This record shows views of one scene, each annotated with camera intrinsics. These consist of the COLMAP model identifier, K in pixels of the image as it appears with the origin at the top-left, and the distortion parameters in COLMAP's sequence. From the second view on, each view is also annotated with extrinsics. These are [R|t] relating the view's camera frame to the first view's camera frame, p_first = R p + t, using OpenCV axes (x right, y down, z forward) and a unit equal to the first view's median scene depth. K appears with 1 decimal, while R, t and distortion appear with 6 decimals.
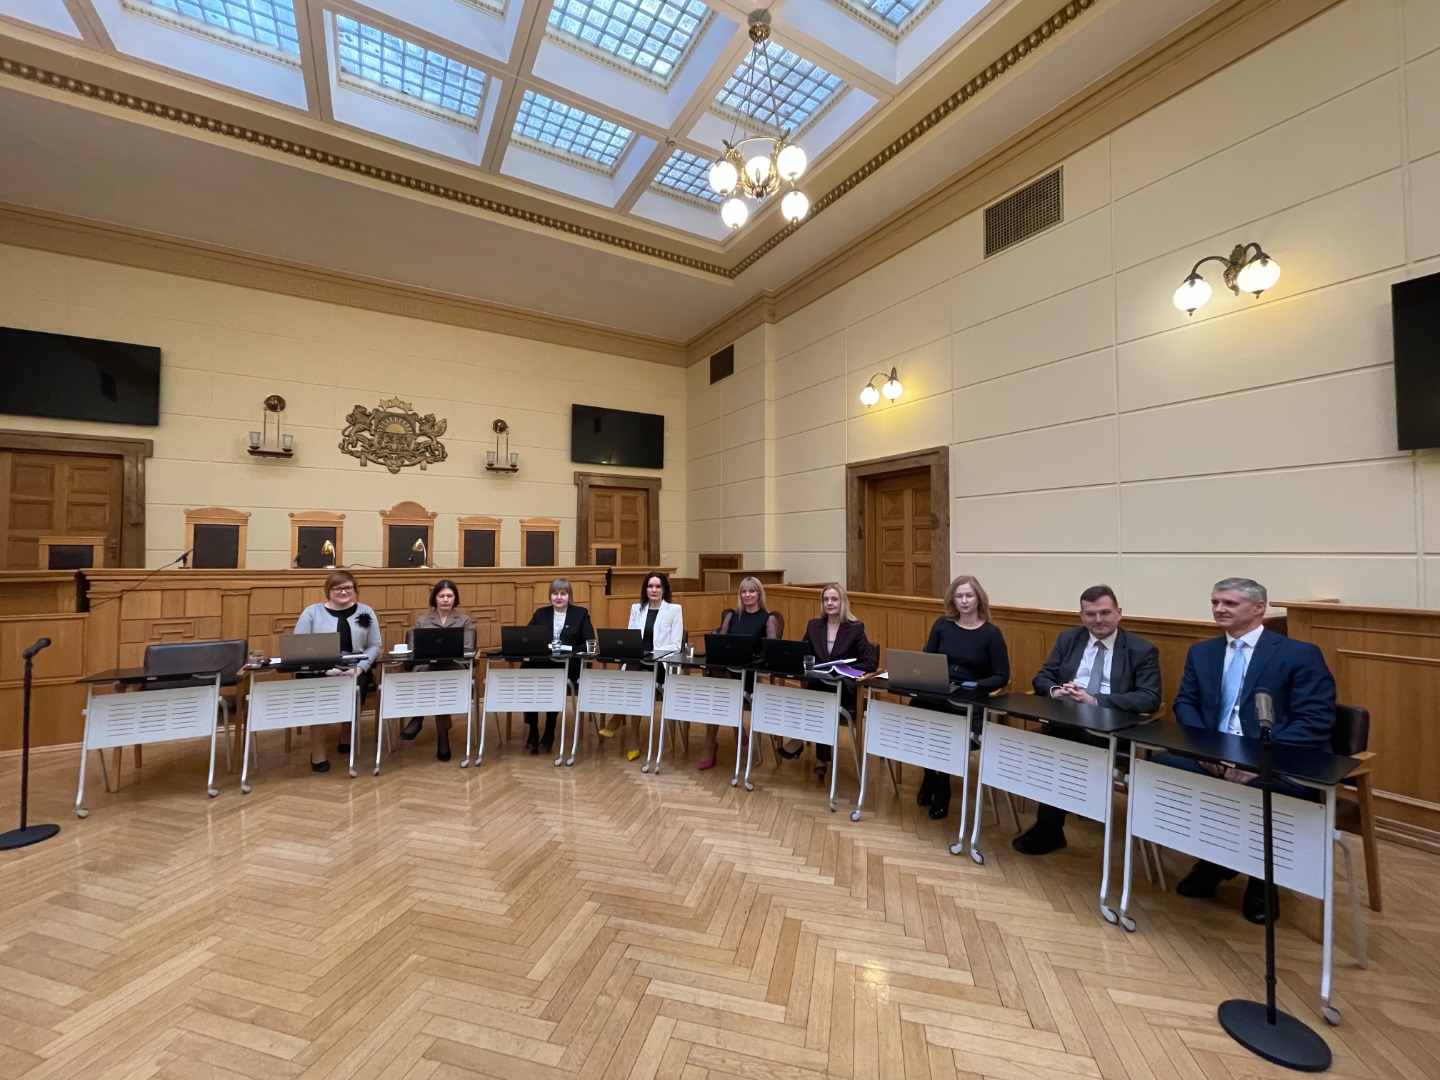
lens RADIAL K [[577.9, 0, 713.3], [0, 577.9, 537.8], [0, 0, 1]] dist [-0.009404, -0.000386]
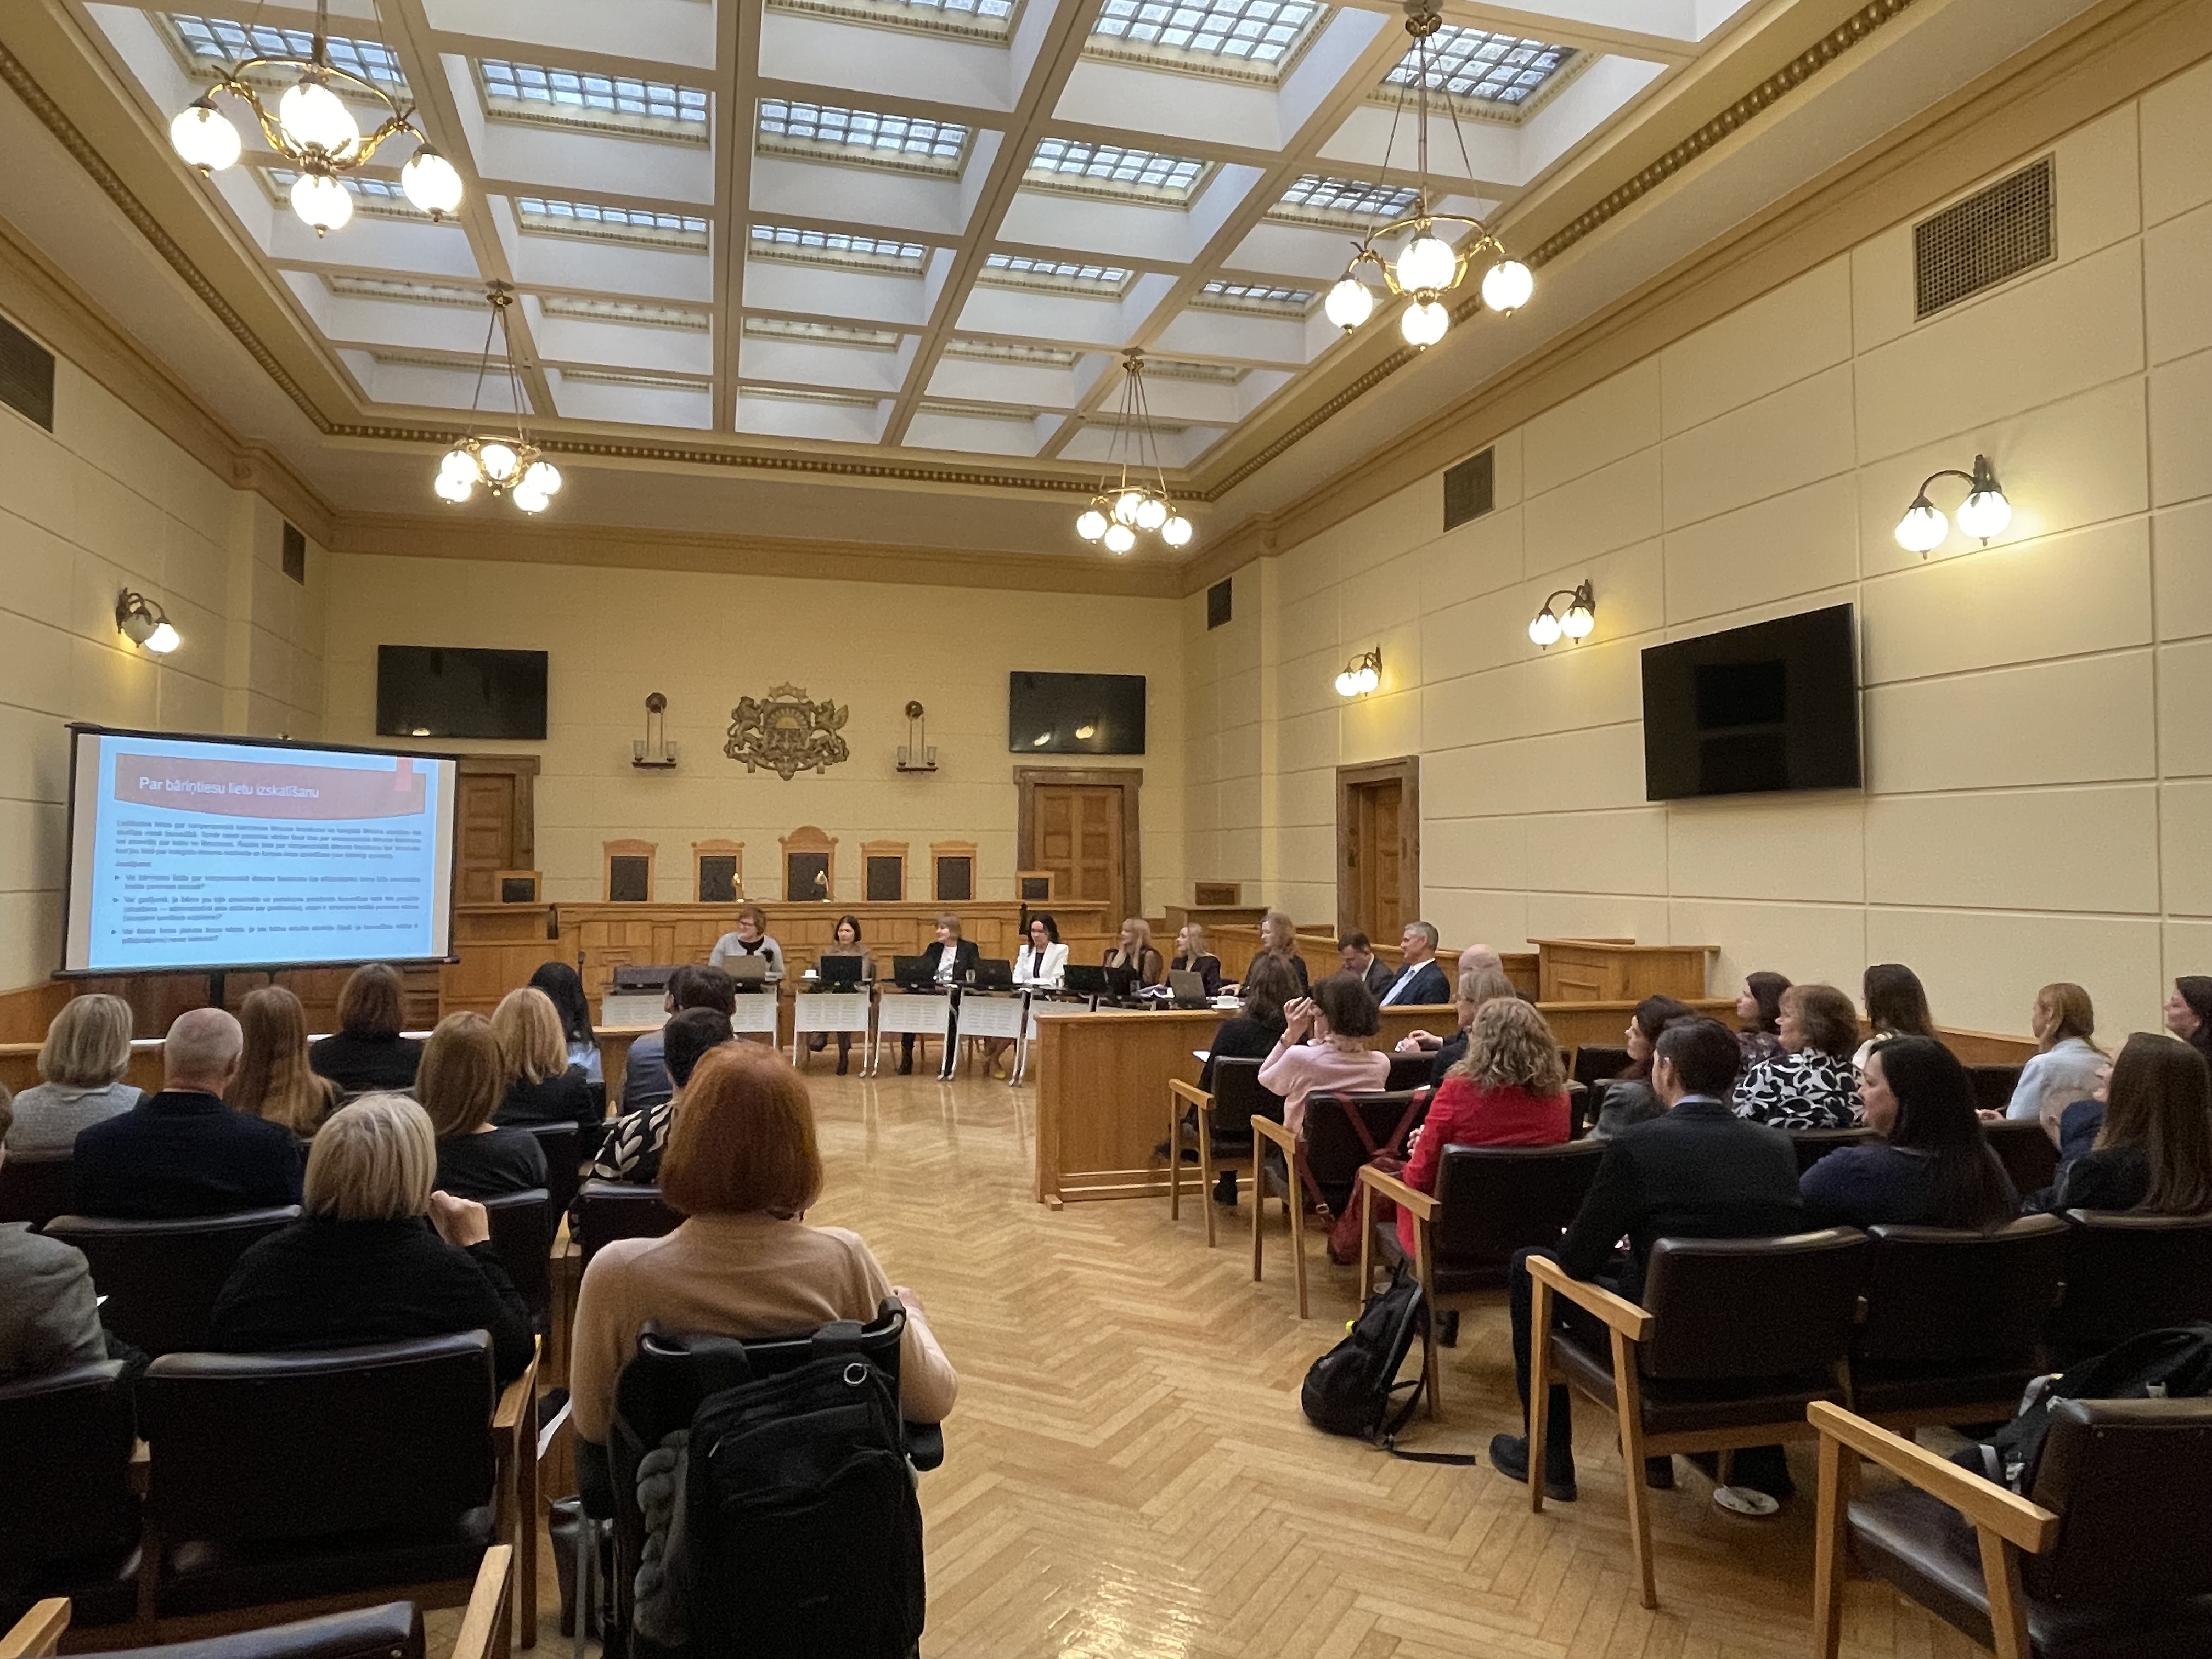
lens RADIAL K [[1398.1, 0, 1094.1], [0, 1398.1, 829.6], [0, 0, 1]] dist [0.036405, -0.056251]
pose [[0.965766, -0.005970, -0.259346, 0.388534], [0.006727, 0.999975, 0.002032, -0.050676], [0.259328, -0.003707, 0.965782, -0.825206]]
